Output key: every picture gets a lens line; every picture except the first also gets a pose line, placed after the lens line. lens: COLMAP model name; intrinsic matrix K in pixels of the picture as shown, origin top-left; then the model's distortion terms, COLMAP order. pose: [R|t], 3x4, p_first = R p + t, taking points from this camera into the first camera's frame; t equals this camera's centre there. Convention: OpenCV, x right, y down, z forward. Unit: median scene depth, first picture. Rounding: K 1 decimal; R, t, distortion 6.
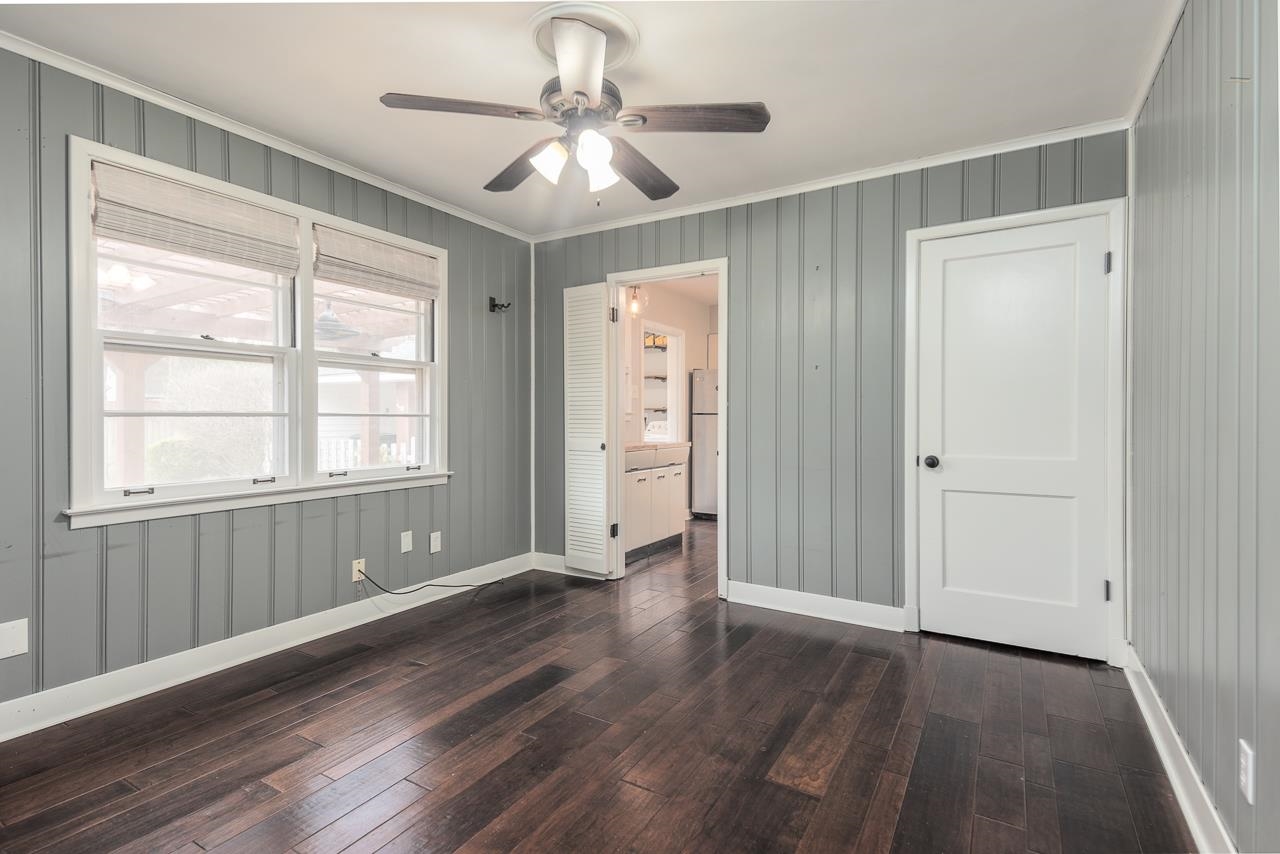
lens RADIAL K [[615.2, 0, 640.0], [0, 615.2, 427.0], [0, 0, 1]] dist [0.000994, 0.000090]
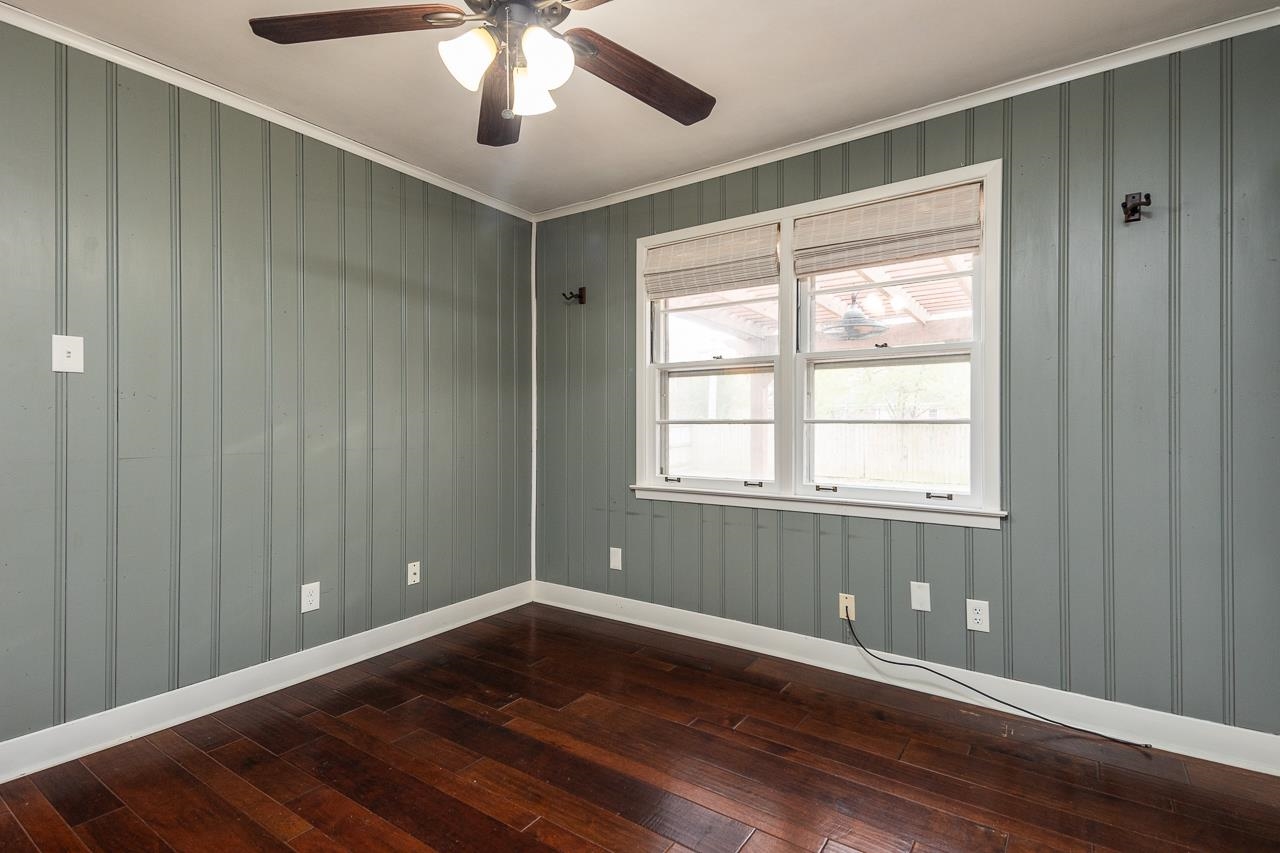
lens RADIAL K [[617.8, 0, 640.0], [0, 617.8, 426.5], [0, 0, 1]] dist [0.139001, -0.000005]
pose [[-0.054032, 0.001435, -0.998538, 0.432308], [-0.015709, 0.999874, 0.002287, -0.011067], [0.998416, 0.015809, -0.054003, 0.781334]]
